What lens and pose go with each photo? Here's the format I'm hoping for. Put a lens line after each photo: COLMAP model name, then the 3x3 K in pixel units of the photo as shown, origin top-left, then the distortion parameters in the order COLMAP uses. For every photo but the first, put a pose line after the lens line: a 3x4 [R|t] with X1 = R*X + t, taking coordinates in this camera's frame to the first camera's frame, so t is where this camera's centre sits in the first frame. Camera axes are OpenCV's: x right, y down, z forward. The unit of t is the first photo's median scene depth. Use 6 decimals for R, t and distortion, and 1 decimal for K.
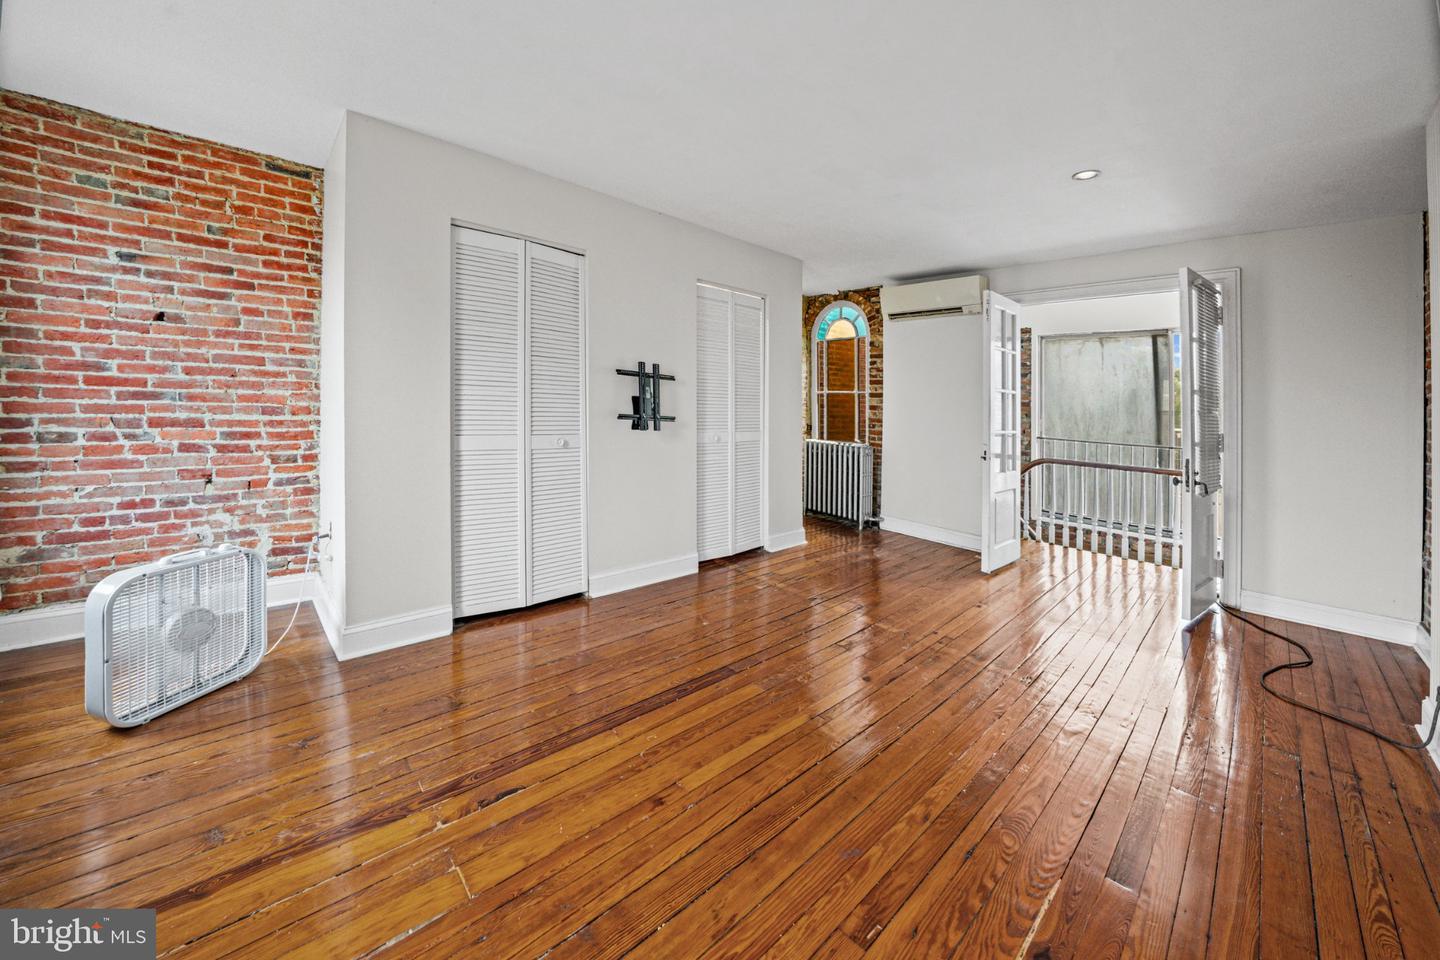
lens RADIAL K [[537.4, 0, 718.2], [0, 537.4, 412.6], [0, 0, 1]] dist [-0.015451, 0.000298]
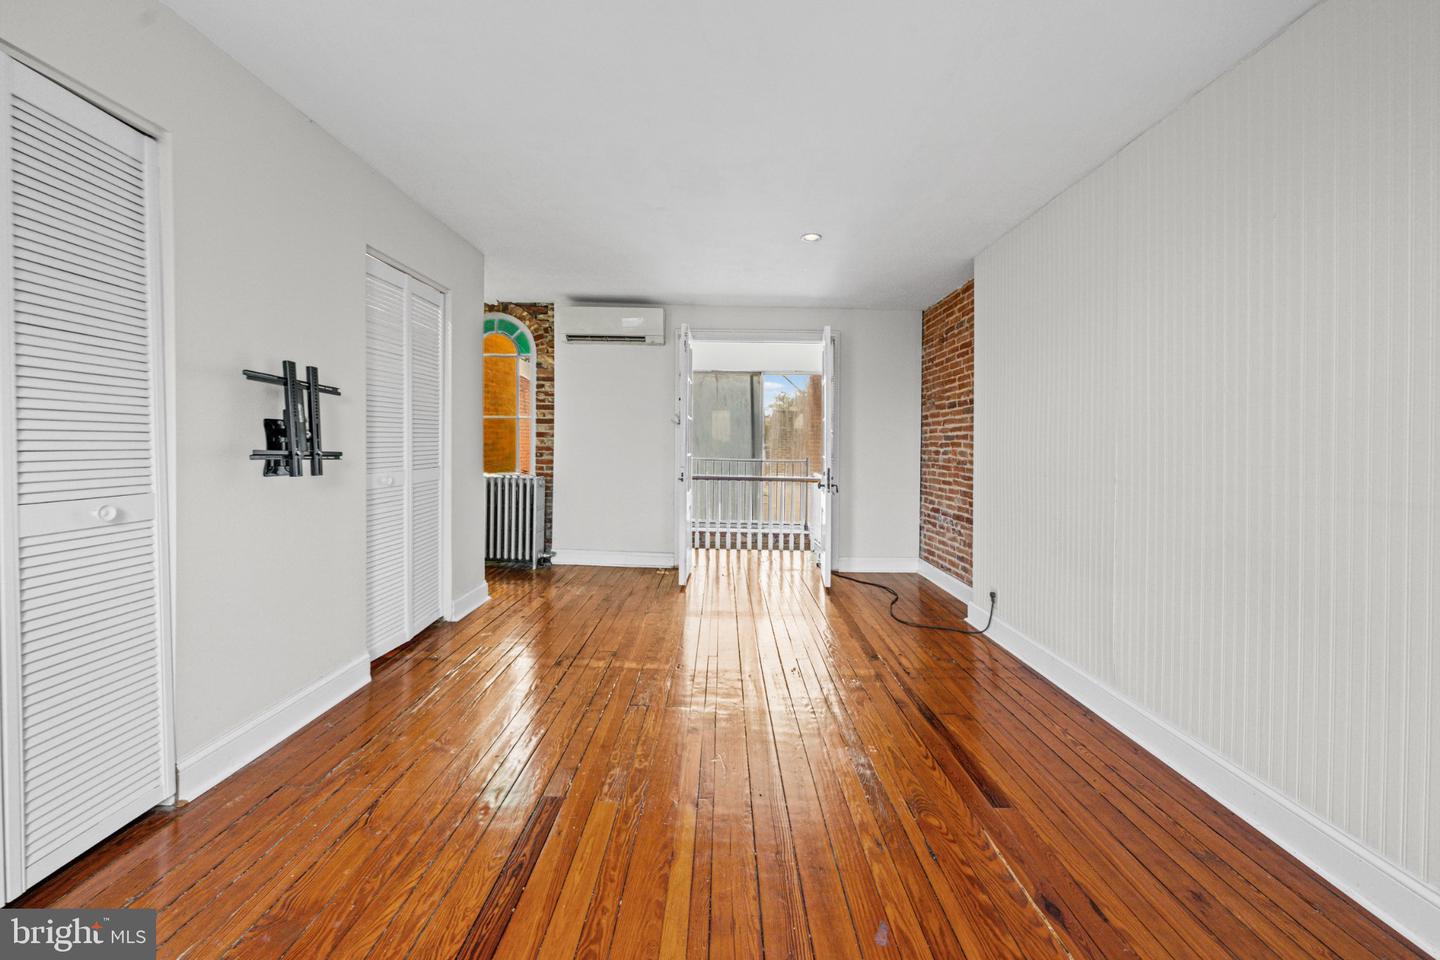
lens RADIAL K [[517.3, 0, 714.3], [0, 517.3, 443.1], [0, 0, 1]] dist [0.000317, 0.000233]
pose [[0.680345, -0.025002, 0.732465, -0.200376], [0.020727, 0.999675, 0.014871, -0.002267], [-0.732599, 0.005064, 0.680642, 0.223421]]
